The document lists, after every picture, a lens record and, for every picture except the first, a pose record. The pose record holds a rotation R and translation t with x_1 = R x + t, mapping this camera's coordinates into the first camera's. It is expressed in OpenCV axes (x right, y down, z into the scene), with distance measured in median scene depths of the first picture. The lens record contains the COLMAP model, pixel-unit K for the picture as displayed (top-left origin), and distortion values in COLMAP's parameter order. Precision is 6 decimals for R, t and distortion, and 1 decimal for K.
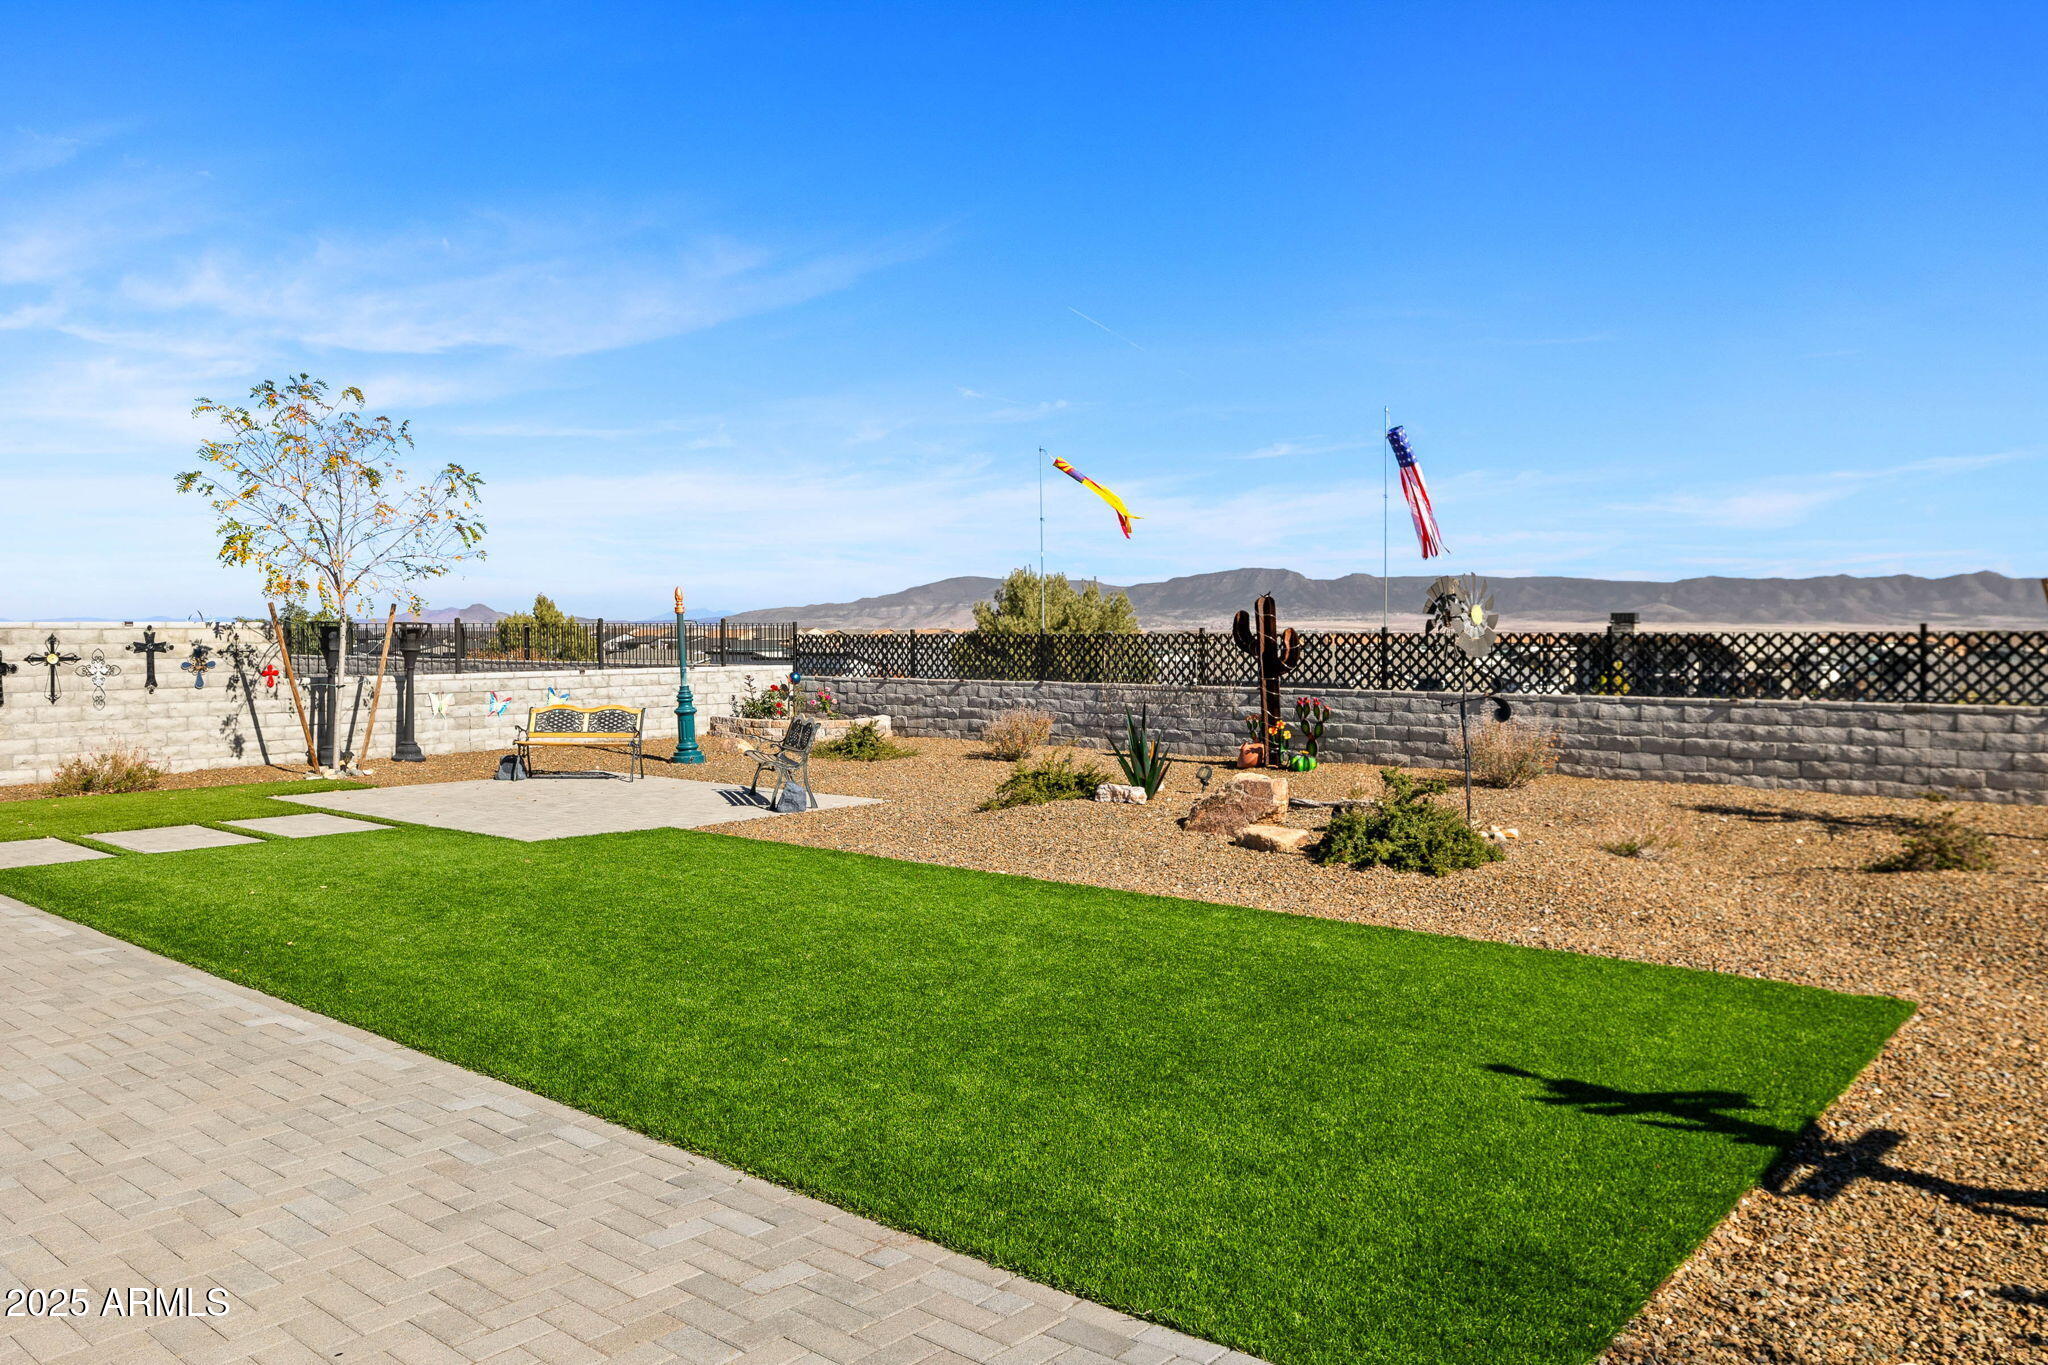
lens RADIAL K [[1539.2, 0, 1038.3], [0, 1539.2, 616.3], [0, 0, 1]] dist [0.010006, 0.004439]
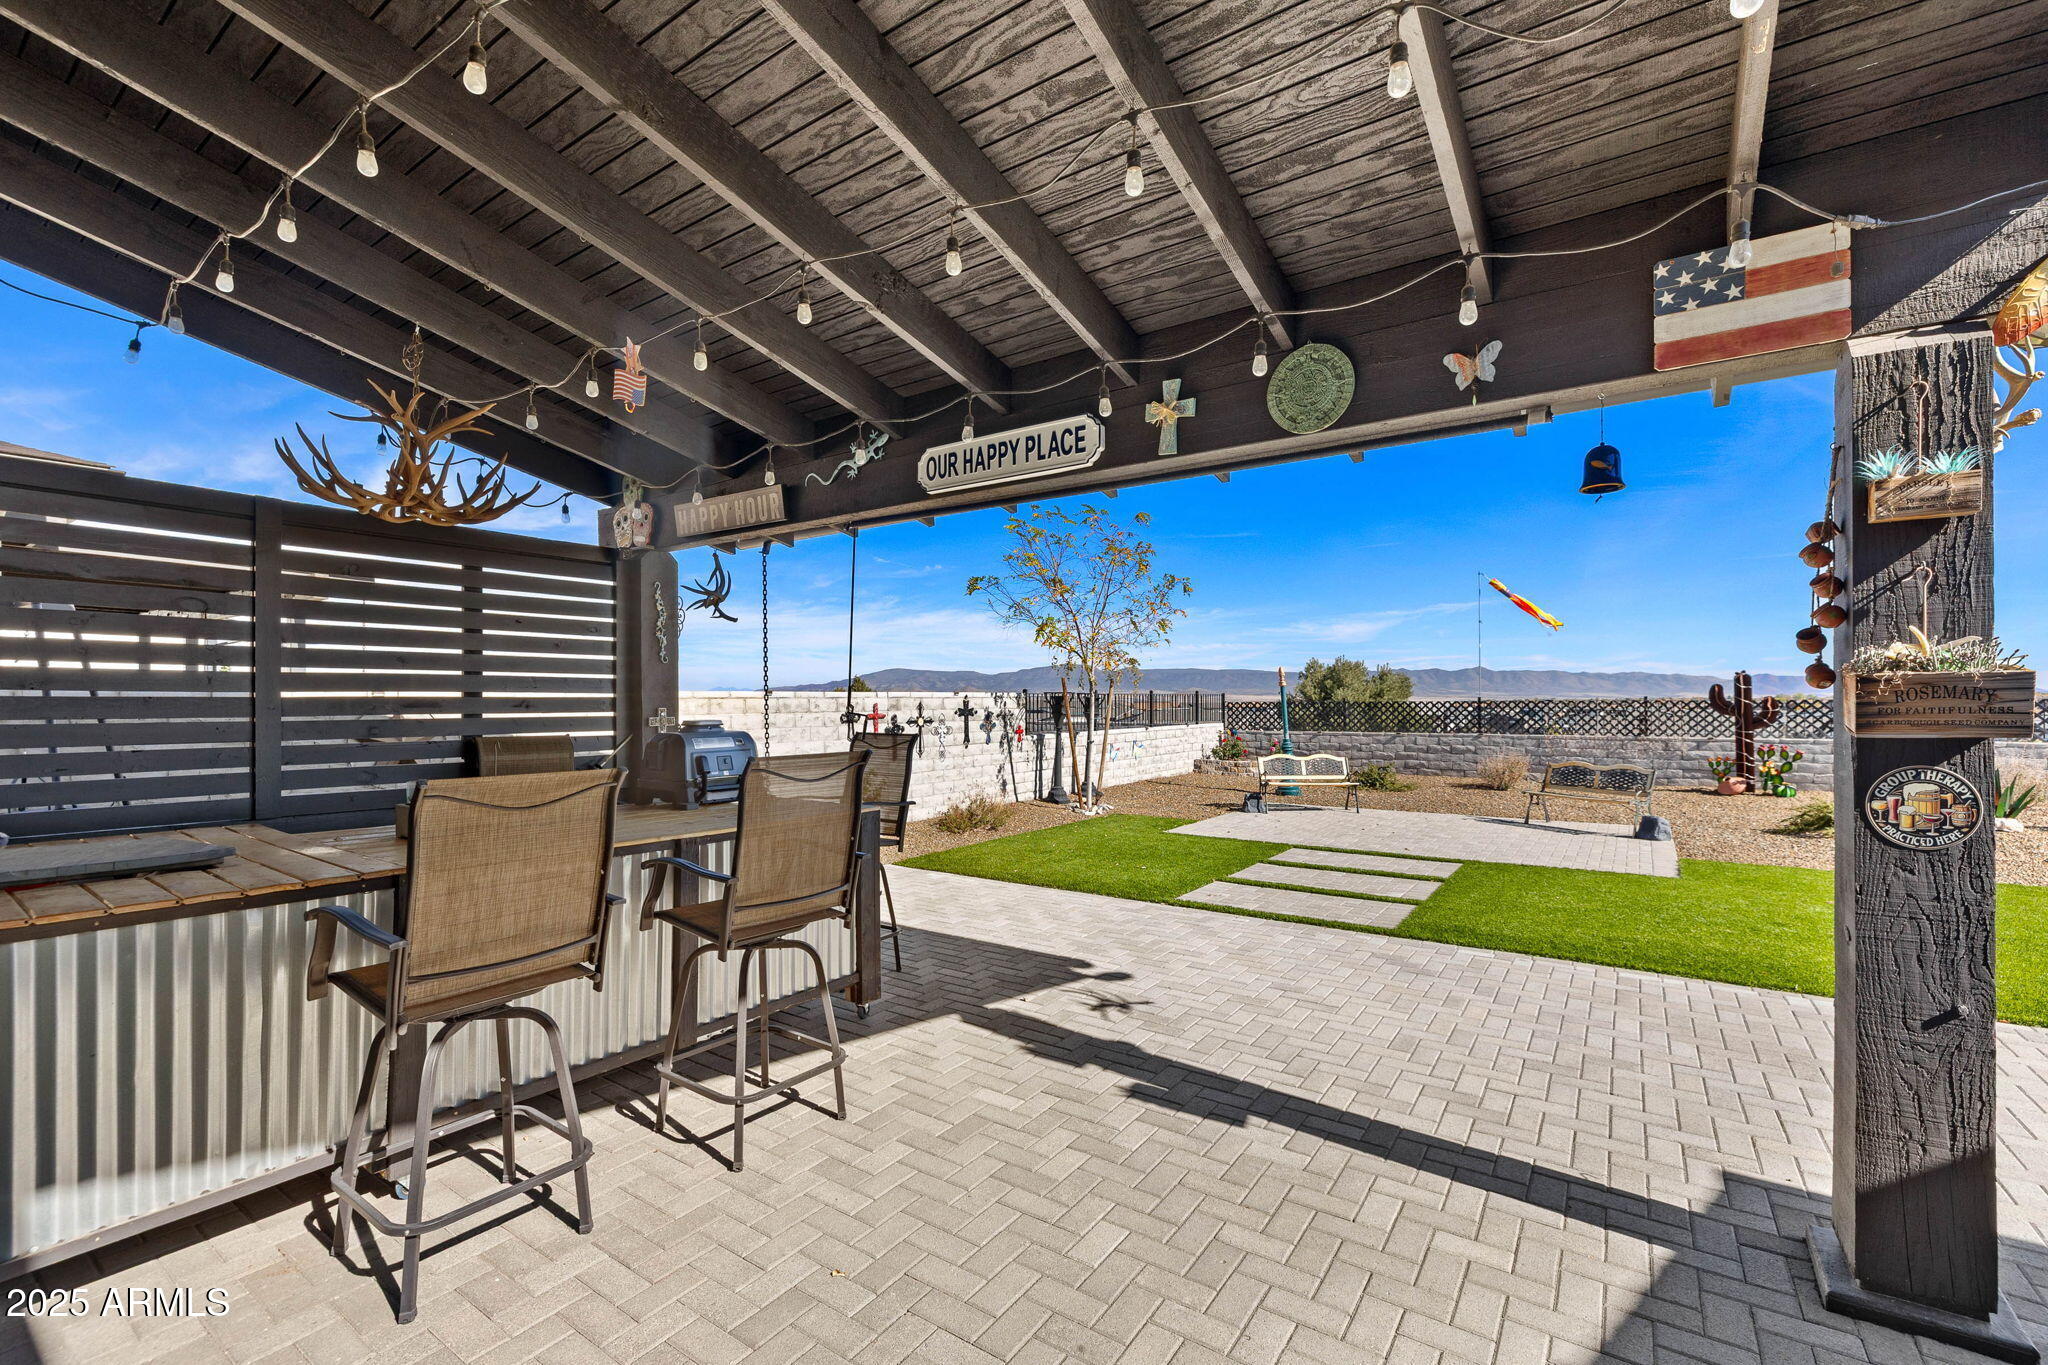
lens RADIAL K [[887.2, 0, 1024.0], [0, 887.2, 682.5], [0, 0, 1]] dist [0.000273, -0.000430]
pose [[0.994838, -0.000353, 0.101480, -0.600182], [0.001447, 0.999942, -0.010709, 0.003293], [-0.101470, 0.010800, 0.994780, 0.263368]]
